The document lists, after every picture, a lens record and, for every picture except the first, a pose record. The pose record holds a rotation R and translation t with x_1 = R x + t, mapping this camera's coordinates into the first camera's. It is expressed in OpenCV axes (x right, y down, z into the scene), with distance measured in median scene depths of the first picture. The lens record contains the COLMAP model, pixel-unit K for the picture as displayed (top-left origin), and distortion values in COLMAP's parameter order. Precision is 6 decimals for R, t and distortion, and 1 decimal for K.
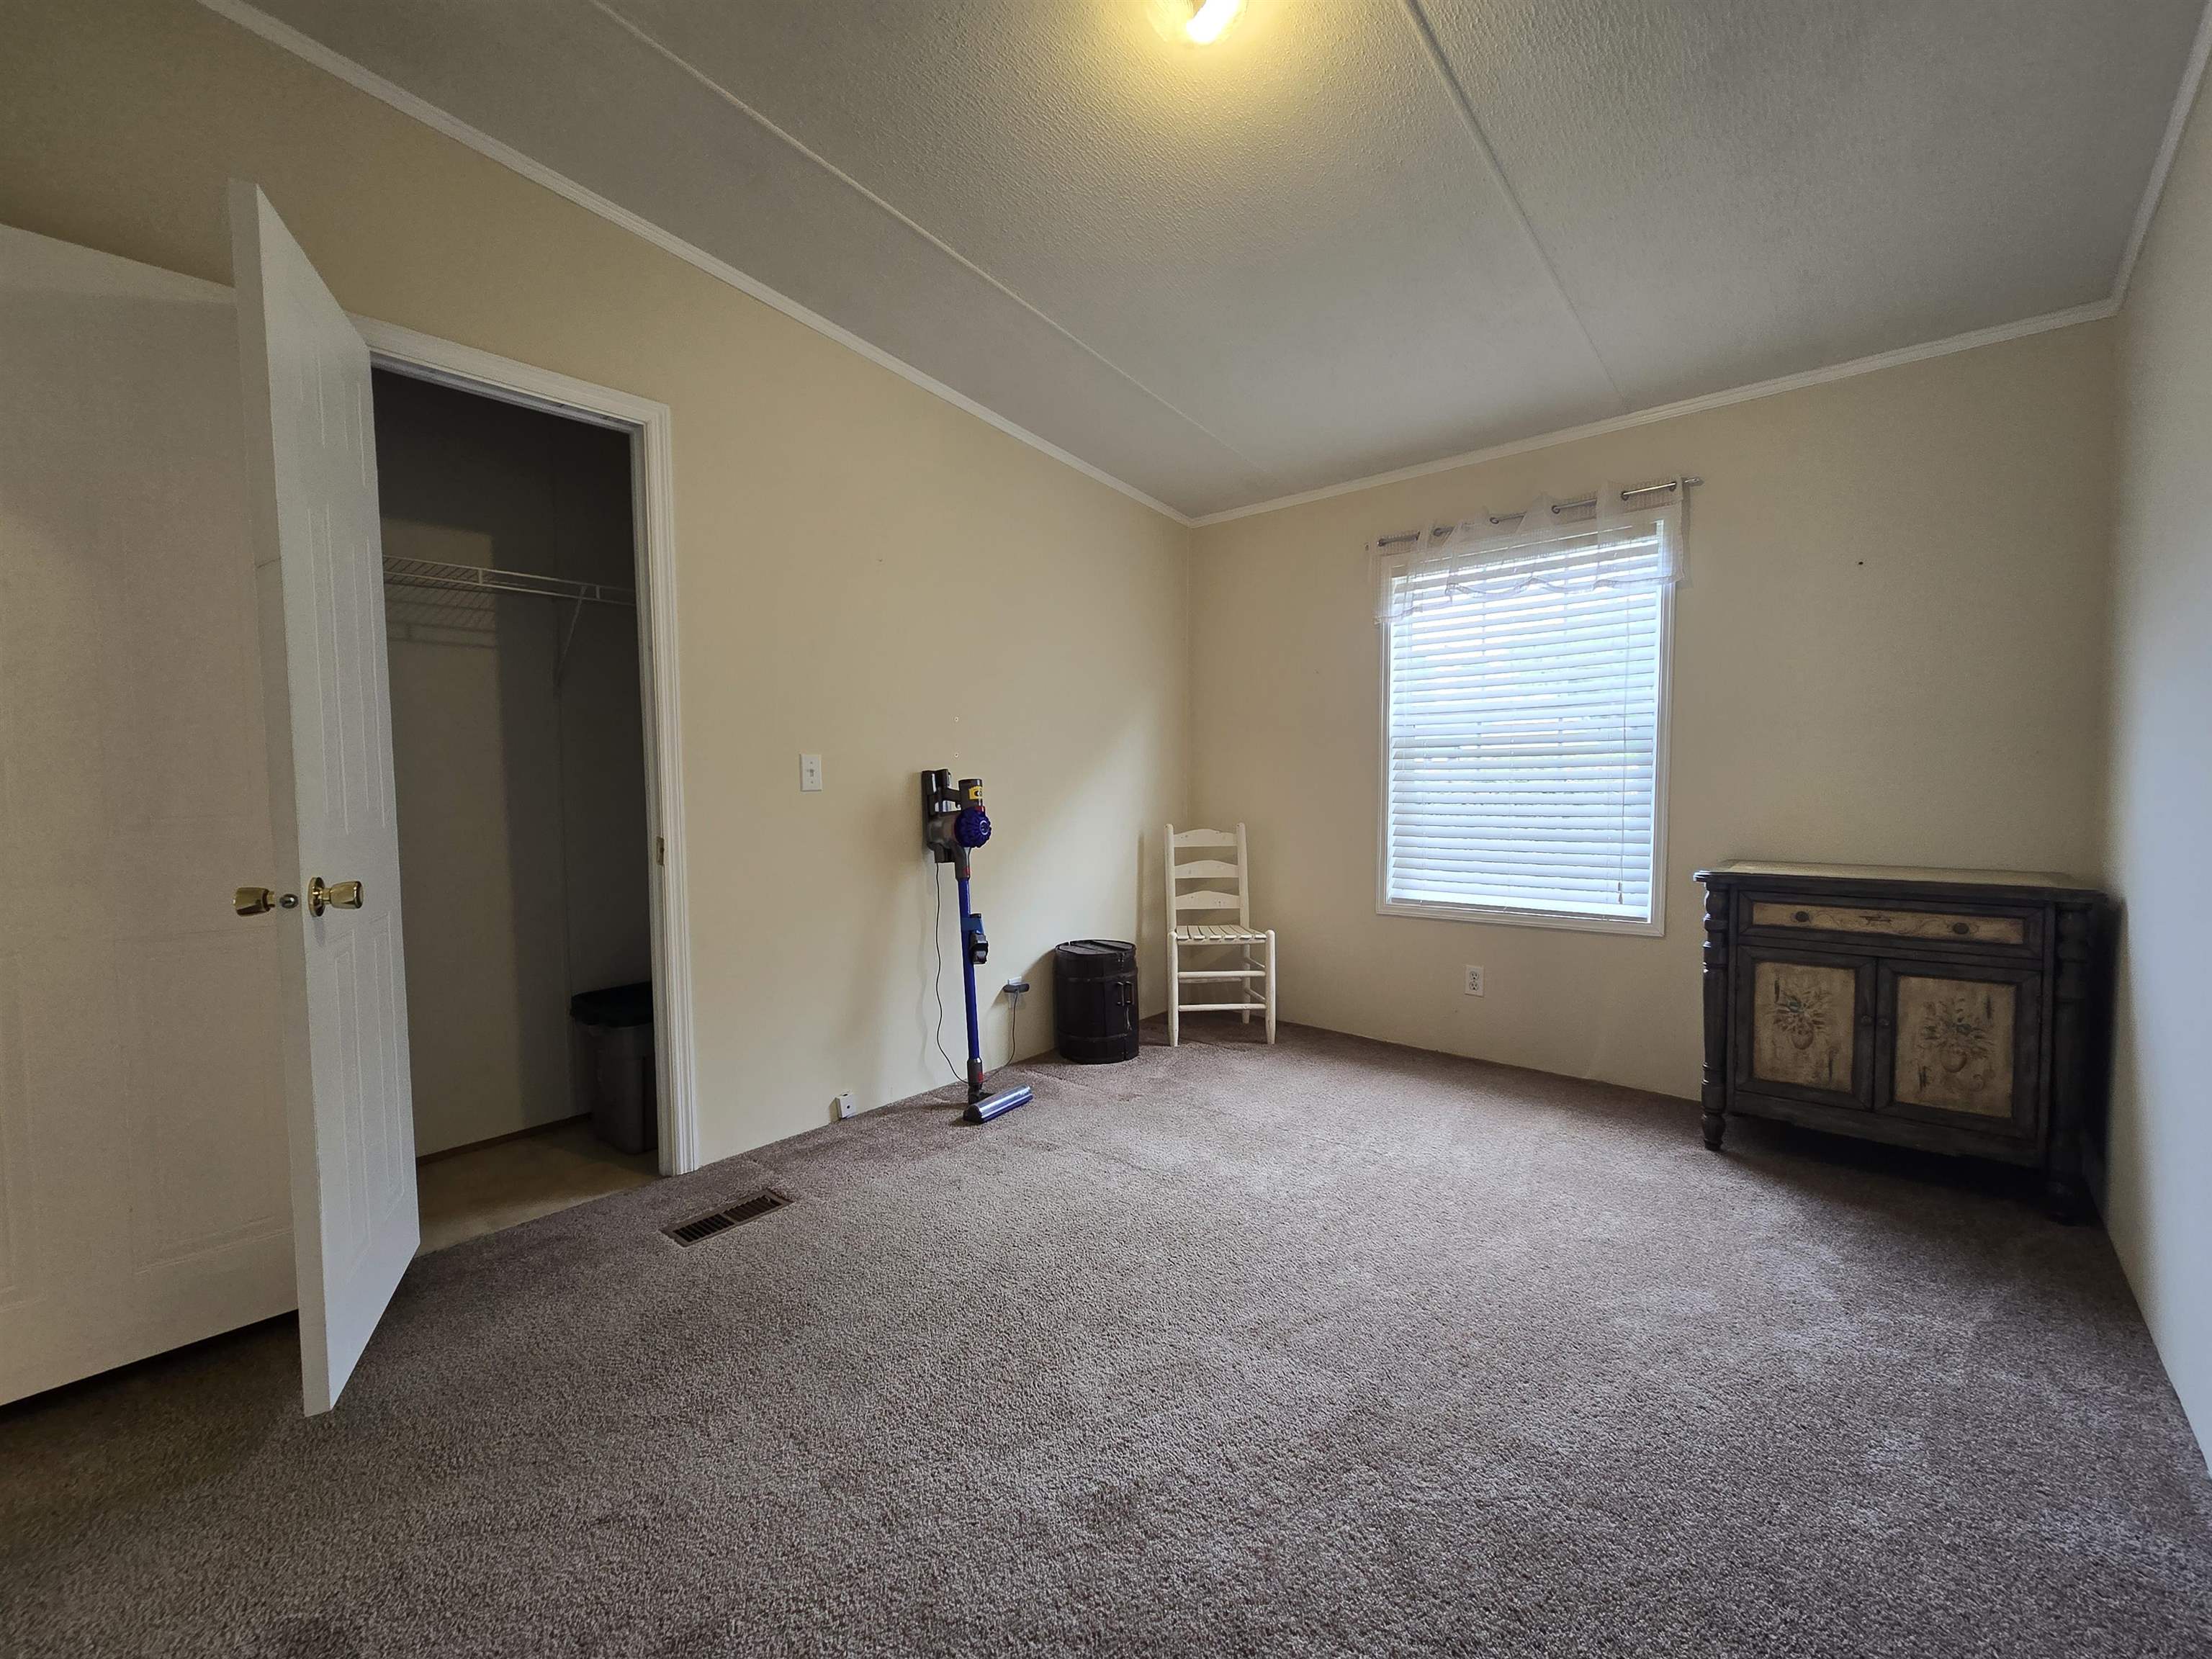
lens RADIAL K [[907.7, 0, 1093.8], [0, 907.7, 826.2], [0, 0, 1]] dist [-0.000357, 0.000393]
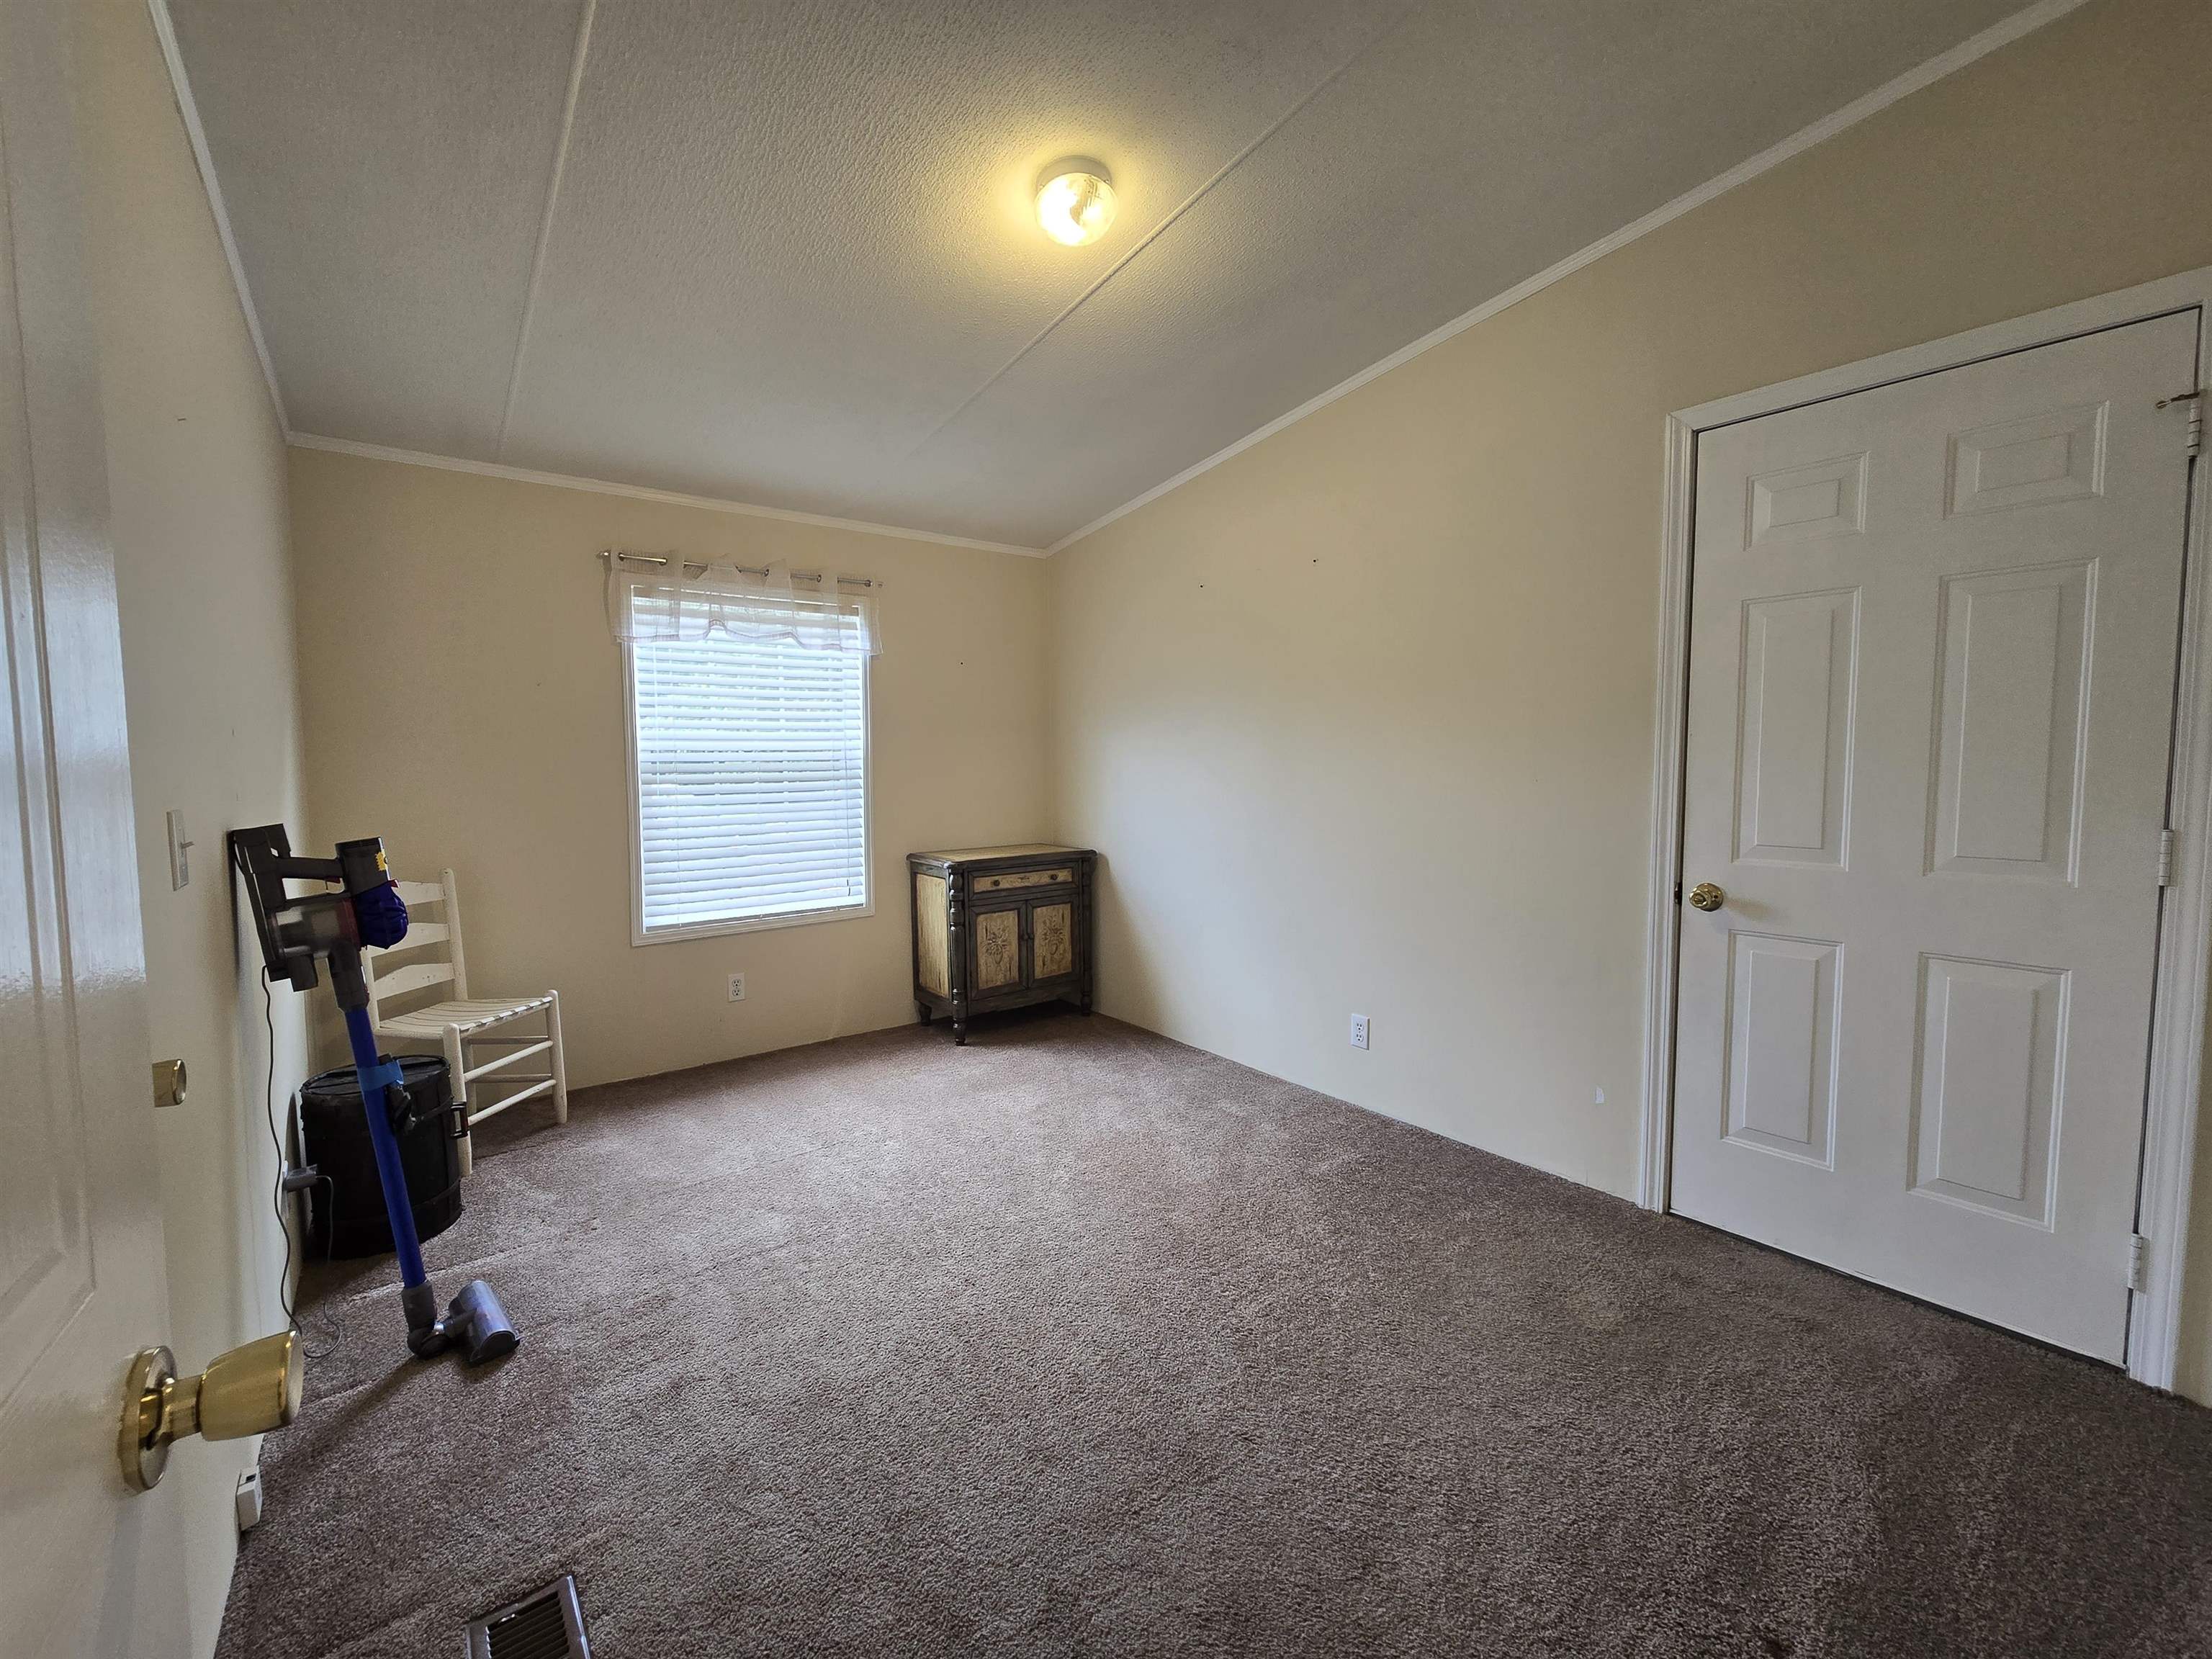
lens RADIAL K [[903.6, 0, 1083.5], [0, 903.6, 828.8], [0, 0, 1]] dist [-0.000681, 0.000068]
pose [[0.211457, -0.066446, 0.975126, -0.721221], [0.059391, 0.996716, 0.055038, -0.073298], [-0.975581, 0.046276, 0.214709, 0.469863]]
